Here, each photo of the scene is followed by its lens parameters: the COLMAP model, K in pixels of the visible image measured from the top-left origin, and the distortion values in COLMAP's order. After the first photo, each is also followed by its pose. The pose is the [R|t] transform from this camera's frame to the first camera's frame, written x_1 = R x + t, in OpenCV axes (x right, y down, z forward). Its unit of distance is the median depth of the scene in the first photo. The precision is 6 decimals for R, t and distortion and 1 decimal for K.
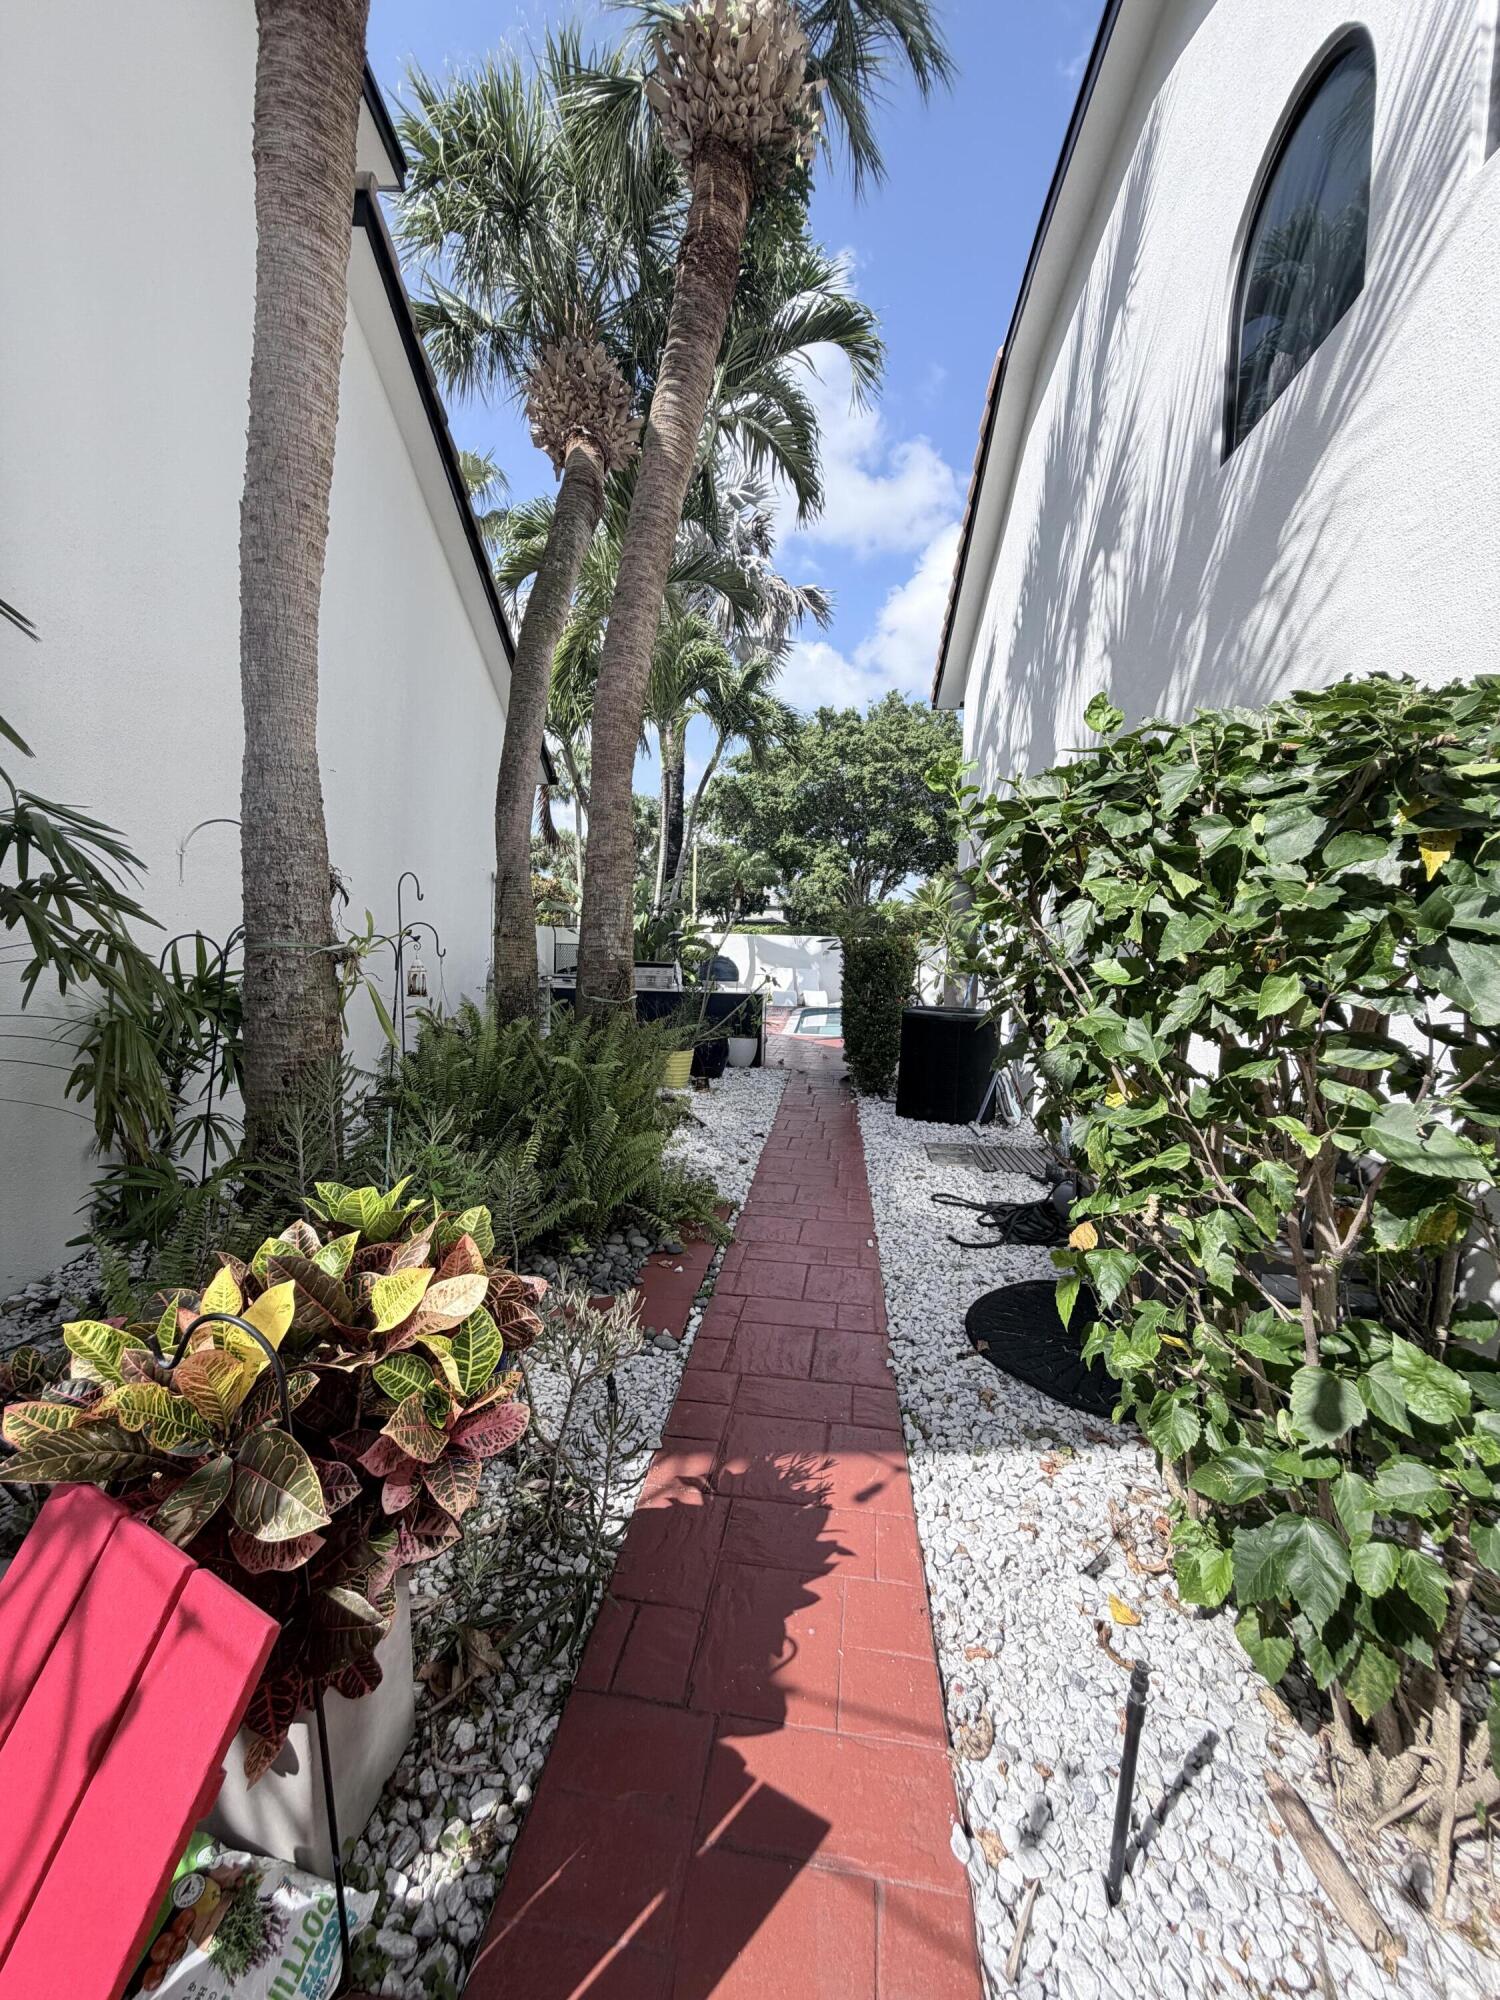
lens RADIAL K [[801.1, 0, 749.7], [0, 801.1, 1004.9], [0, 0, 1]] dist [-0.004710, -0.000160]
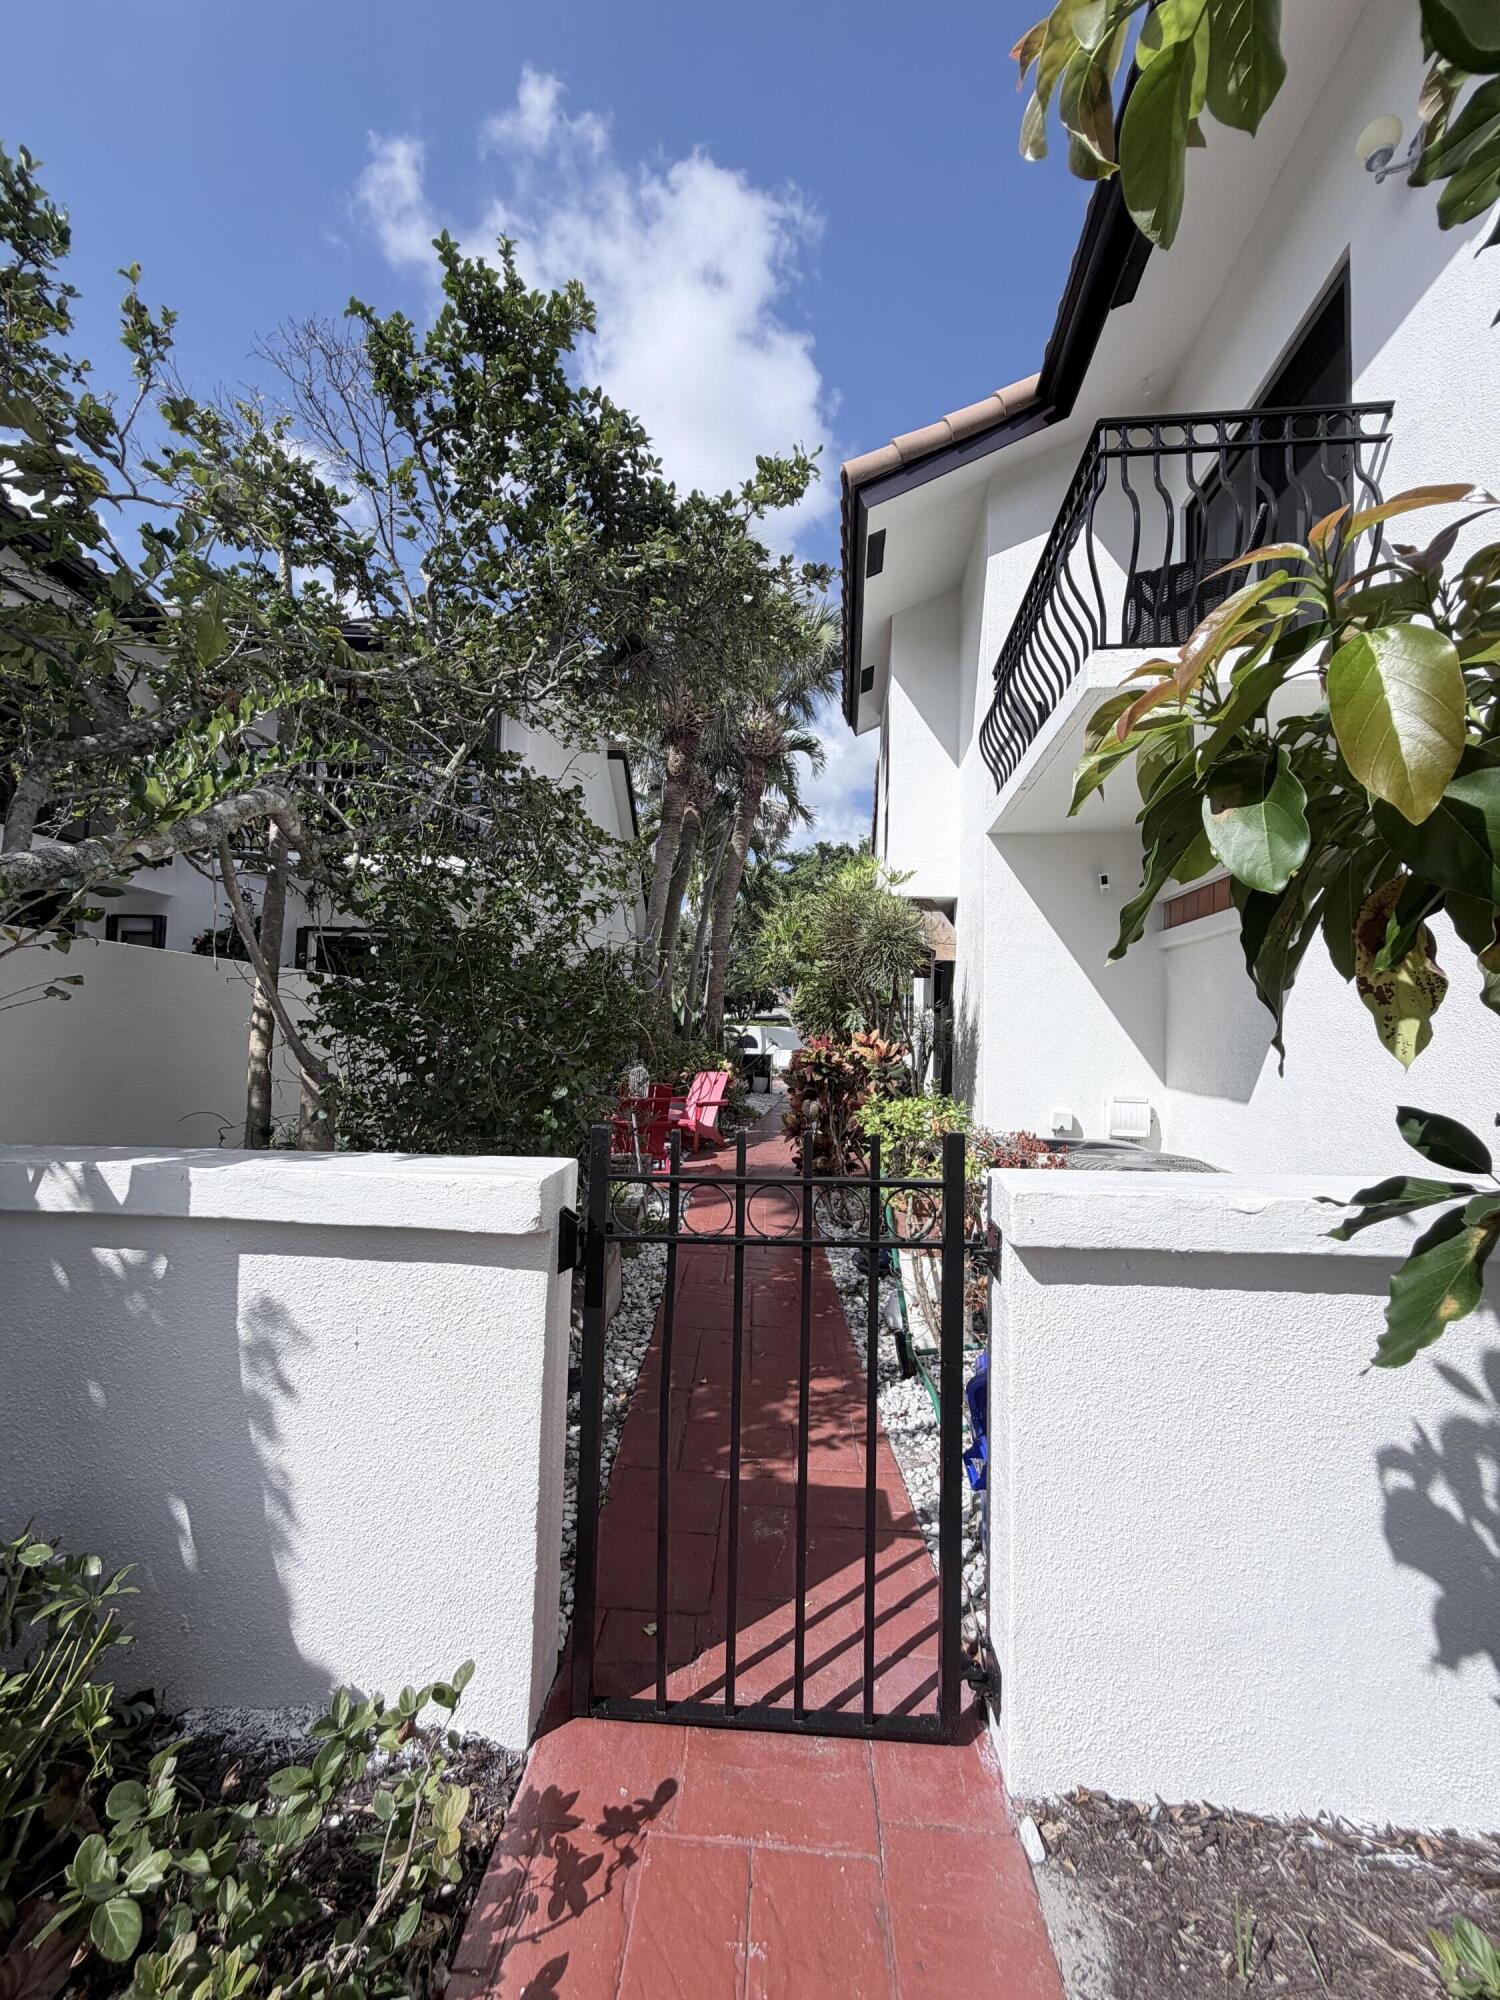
lens RADIAL K [[801.1, 0, 754.2], [0, 801.1, 1002.8], [0, 0, 1]] dist [-0.004710, -0.000160]
pose [[0.999968, 0.004417, -0.006643, -0.005597], [-0.005200, 0.992417, -0.122807, 0.058303], [0.006050, 0.122837, 0.992408, -0.520028]]
